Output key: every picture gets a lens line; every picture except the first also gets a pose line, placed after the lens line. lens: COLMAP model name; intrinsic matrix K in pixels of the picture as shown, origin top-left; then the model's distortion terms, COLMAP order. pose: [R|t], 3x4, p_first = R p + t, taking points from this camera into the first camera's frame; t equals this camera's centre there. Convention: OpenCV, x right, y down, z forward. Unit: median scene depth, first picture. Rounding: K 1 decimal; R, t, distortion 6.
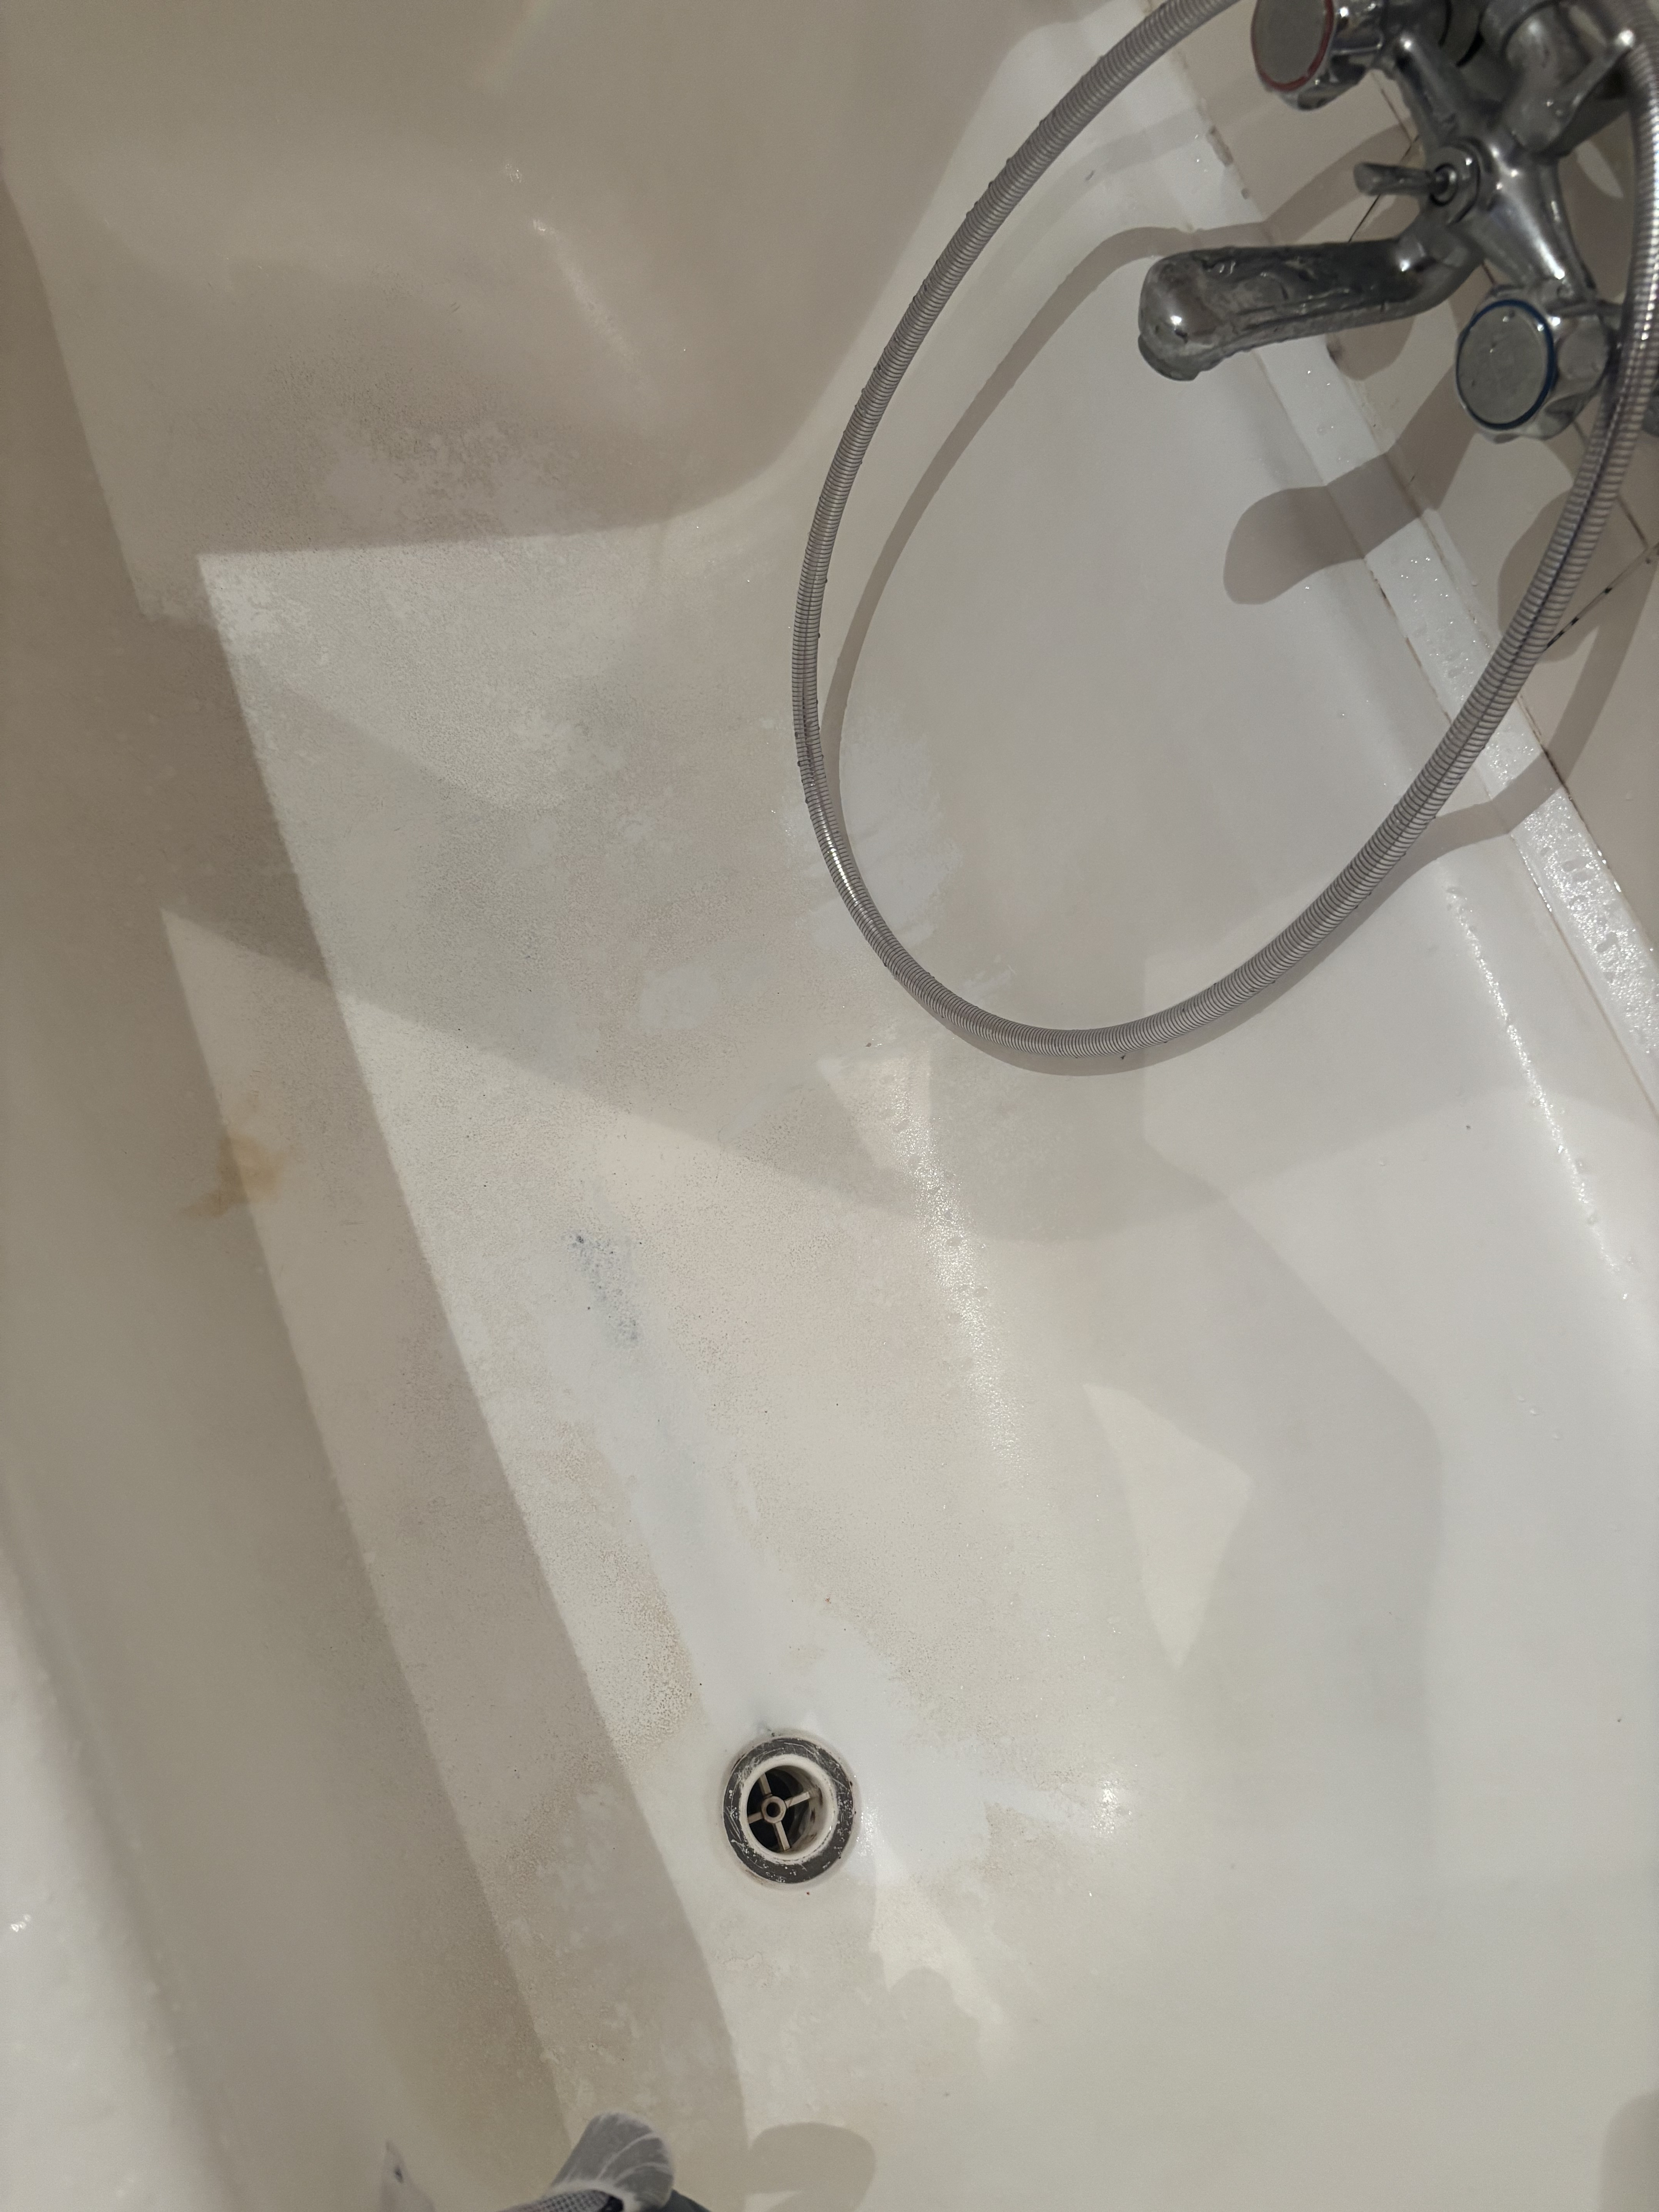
lens RADIAL K [[1935.9, 0, 829.5], [0, 1935.9, 1106.0], [0, 0, 1]] dist [0.150135, -0.297198]
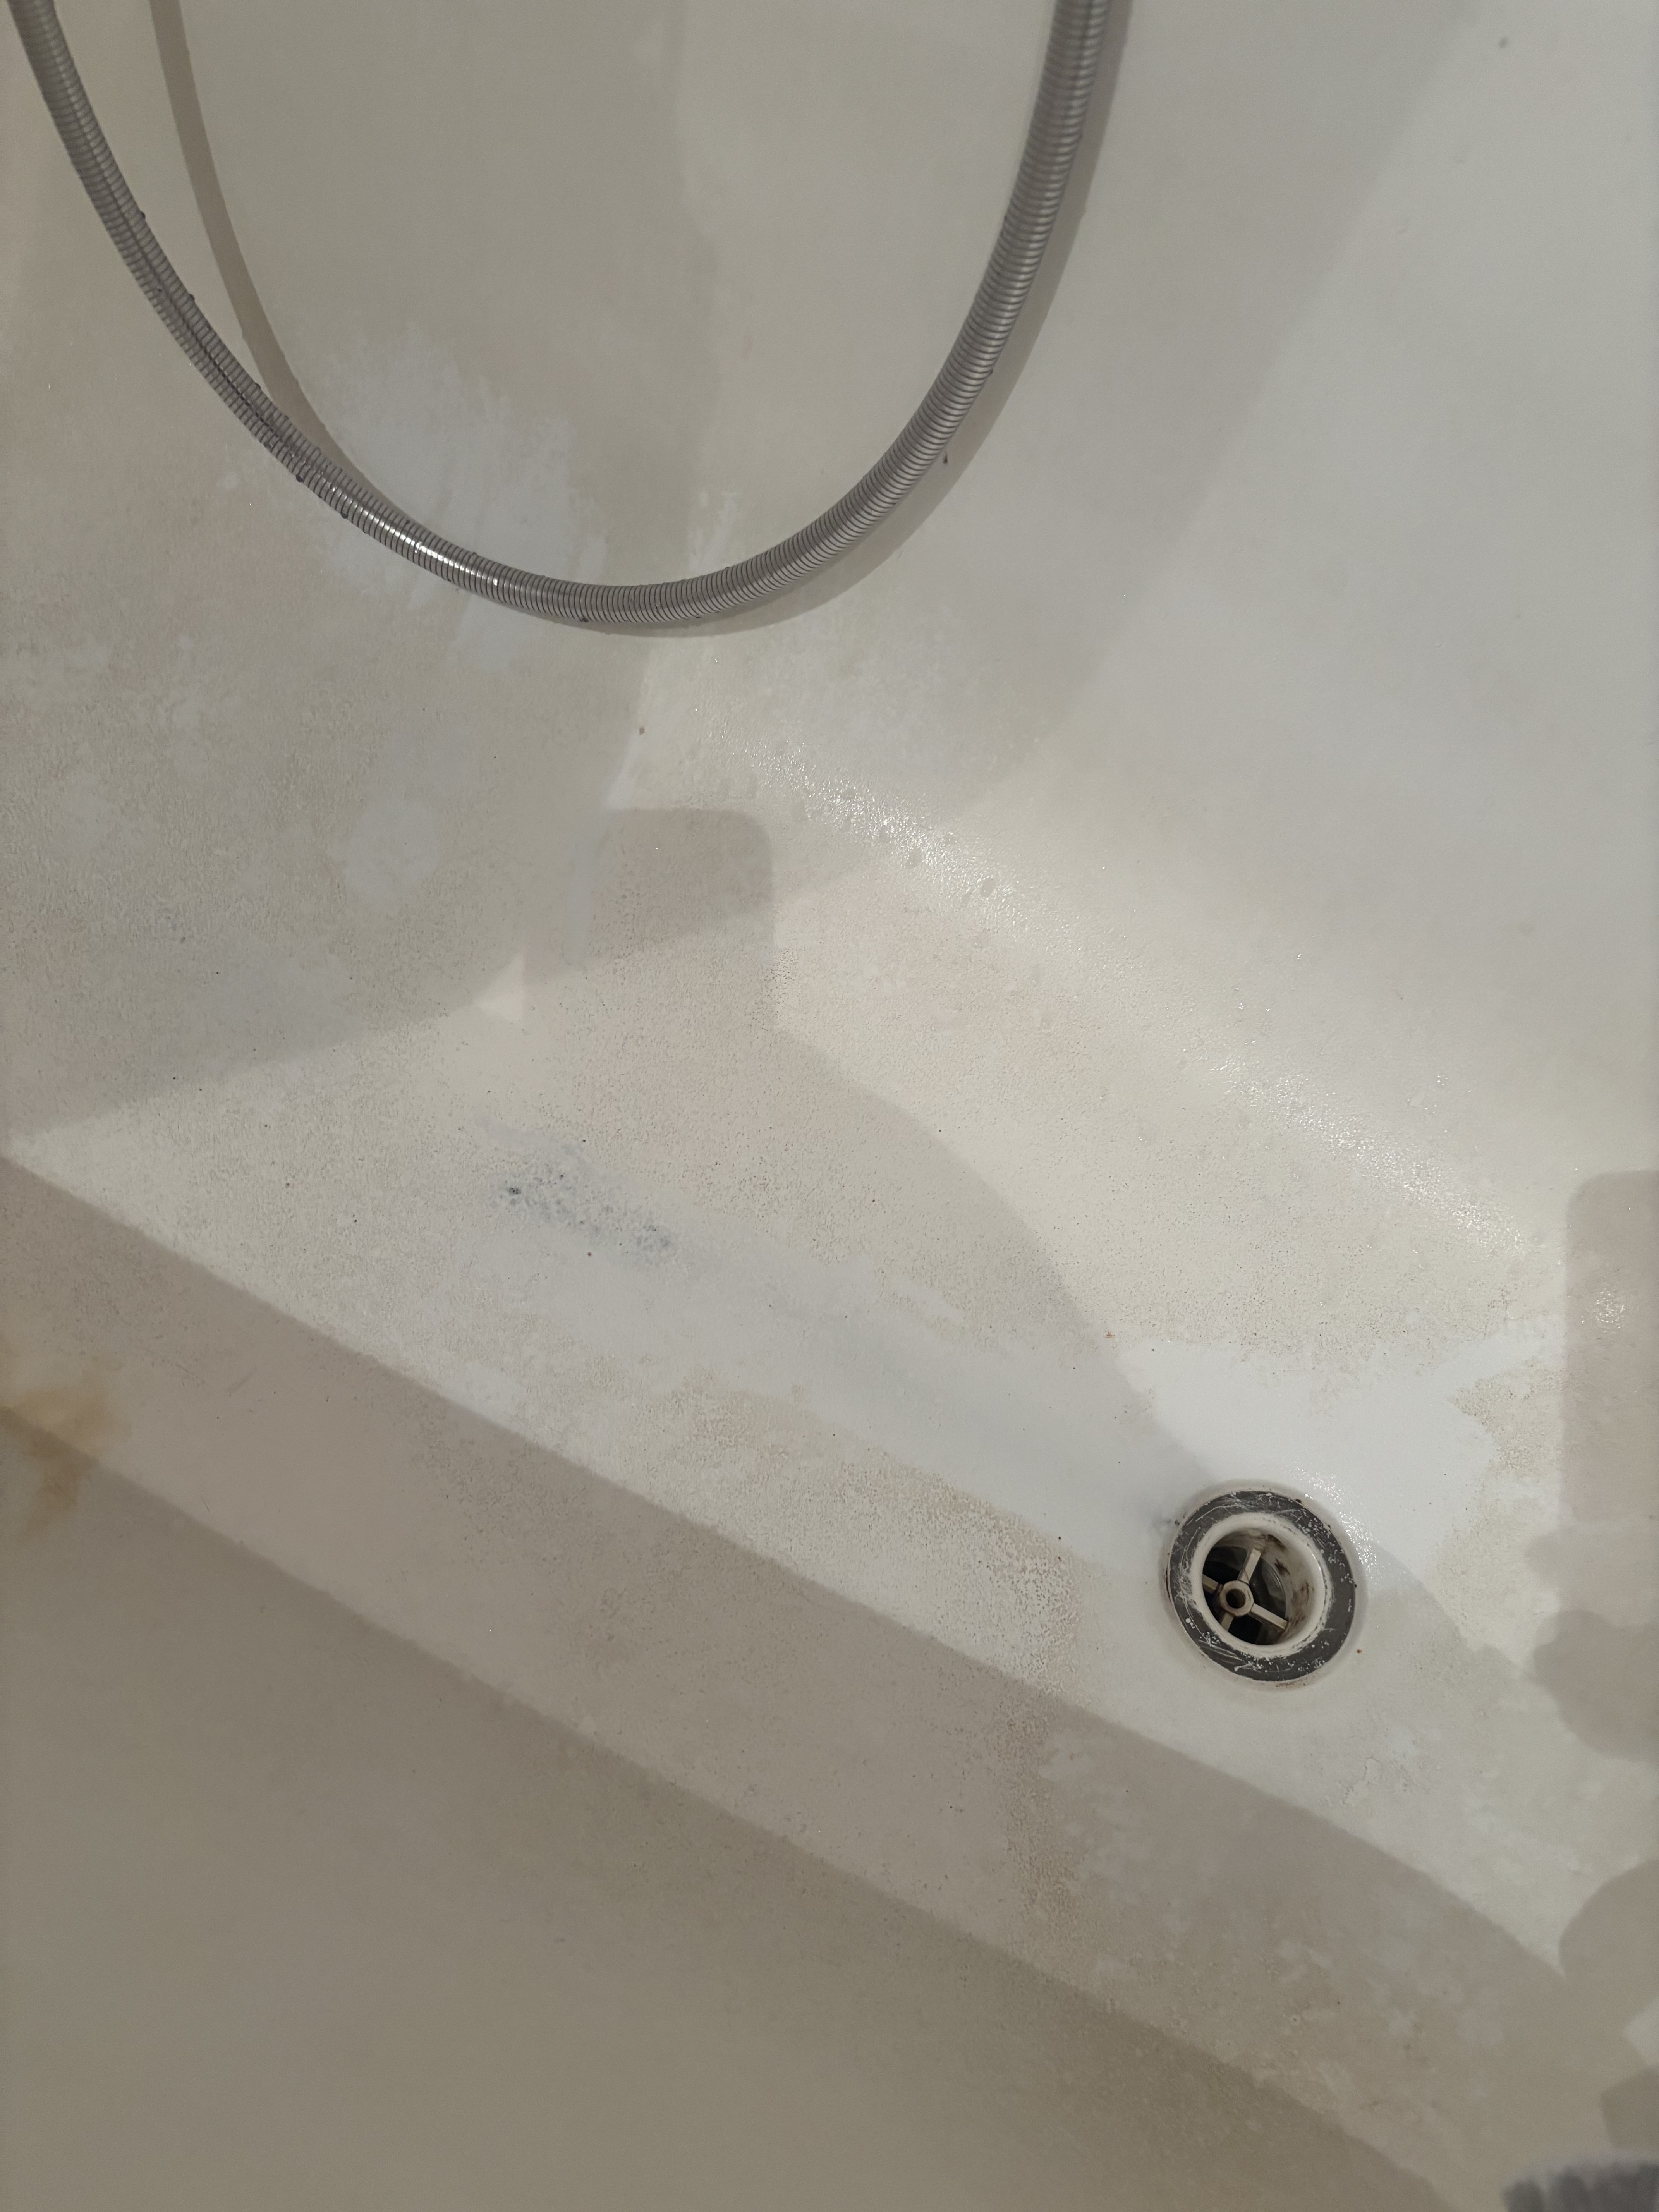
lens RADIAL K [[1947.9, 0, 829.5], [0, 1947.9, 1106.0], [0, 0, 1]] dist [0.118561, -0.265285]
pose [[0.756242, -0.651323, 0.062262, -0.070924], [0.644598, 0.757976, 0.099827, 0.051796], [-0.112213, -0.035360, 0.993055, 0.308753]]
